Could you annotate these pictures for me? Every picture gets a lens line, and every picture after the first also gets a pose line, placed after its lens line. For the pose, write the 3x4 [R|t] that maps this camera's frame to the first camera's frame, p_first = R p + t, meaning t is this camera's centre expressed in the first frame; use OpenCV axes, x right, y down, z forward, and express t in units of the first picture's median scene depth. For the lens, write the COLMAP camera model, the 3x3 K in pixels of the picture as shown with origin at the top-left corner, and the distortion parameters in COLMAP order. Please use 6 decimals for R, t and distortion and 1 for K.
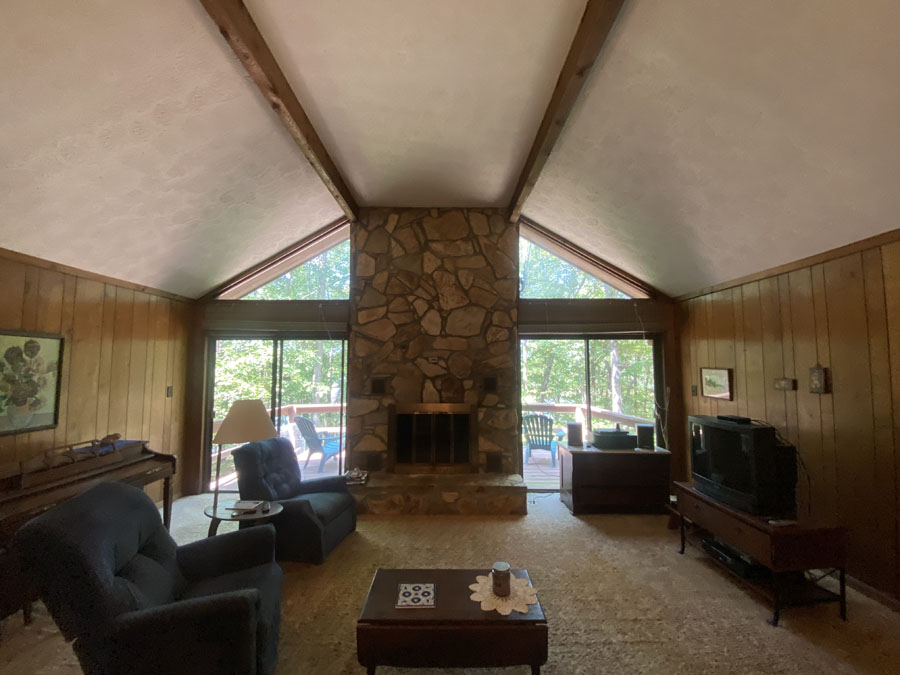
lens RADIAL K [[357.7, 0, 450.0], [0, 357.7, 337.5], [0, 0, 1]] dist [0.036511, -0.022914]
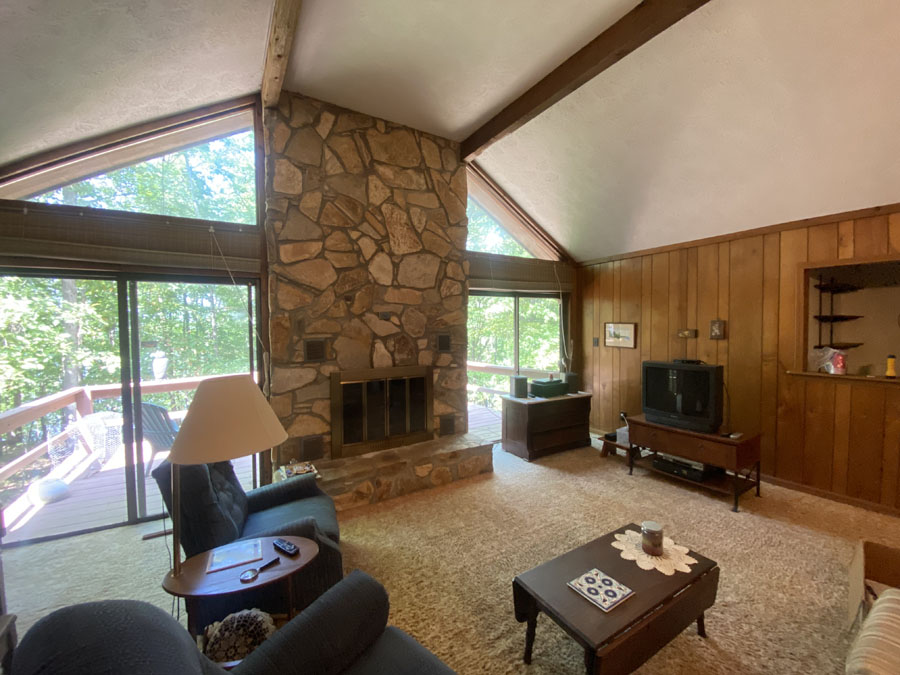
lens RADIAL K [[357.7, 0, 450.0], [0, 357.7, 337.5], [0, 0, 1]] dist [0.036511, -0.022914]
pose [[0.863581, -0.024340, 0.503622, -0.329200], [-0.029863, 0.994612, 0.099276, 0.026942], [-0.503325, -0.100772, 0.858201, 0.215526]]
